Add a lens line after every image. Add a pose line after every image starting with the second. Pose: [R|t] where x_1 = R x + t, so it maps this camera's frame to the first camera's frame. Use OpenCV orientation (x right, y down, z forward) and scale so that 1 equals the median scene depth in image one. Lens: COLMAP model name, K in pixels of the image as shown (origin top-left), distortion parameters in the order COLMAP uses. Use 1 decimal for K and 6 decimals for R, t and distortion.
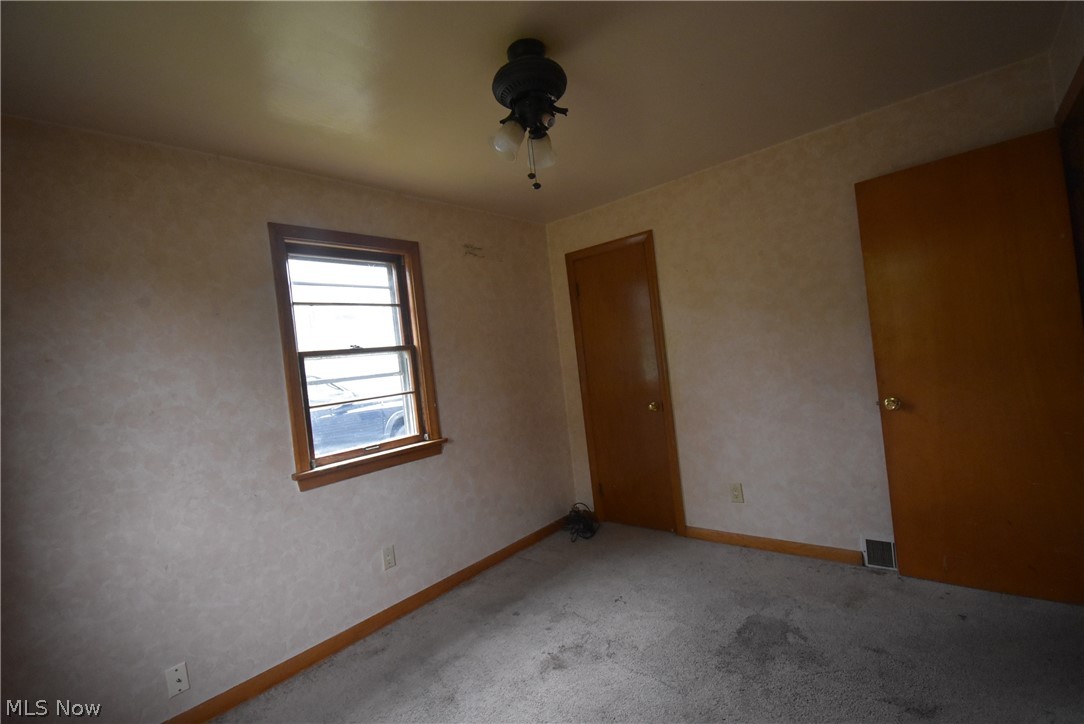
lens RADIAL K [[481.1, 0, 547.1], [0, 481.1, 356.7], [0, 0, 1]] dist [0.016697, -0.023365]
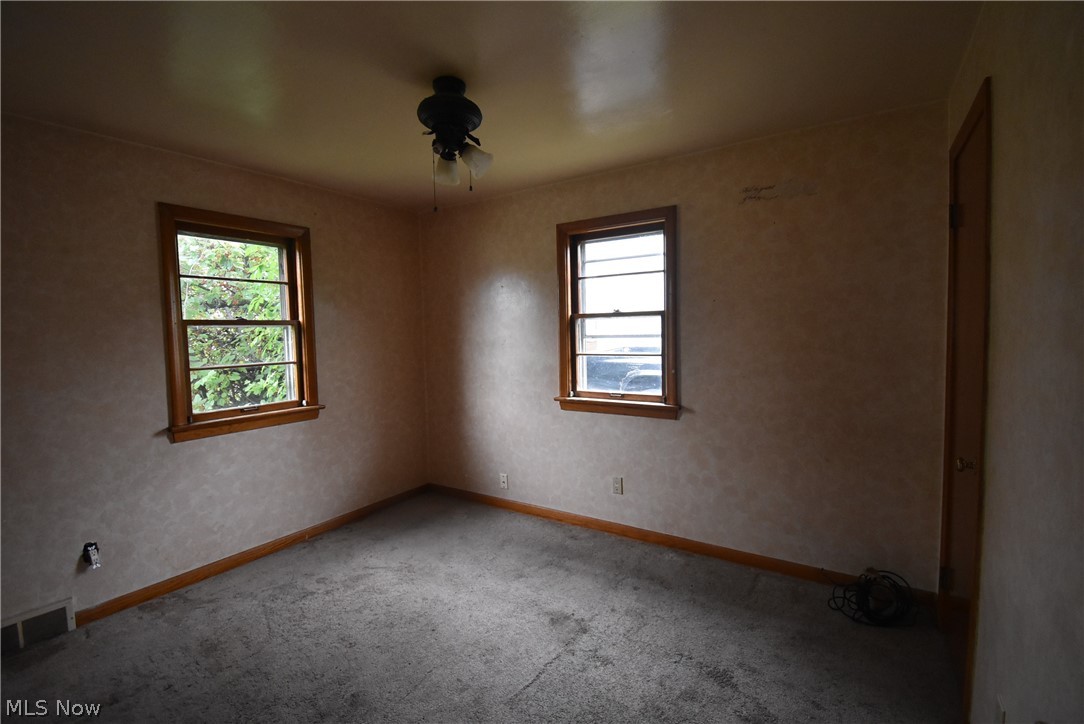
lens RADIAL K [[481.1, 0, 547.1], [0, 481.1, 356.7], [0, 0, 1]] dist [0.016697, -0.023365]
pose [[0.126476, 0.161148, -0.978793, 0.832432], [0.010351, 0.986448, 0.163746, -0.113379], [0.991916, -0.030842, 0.123094, 0.715578]]
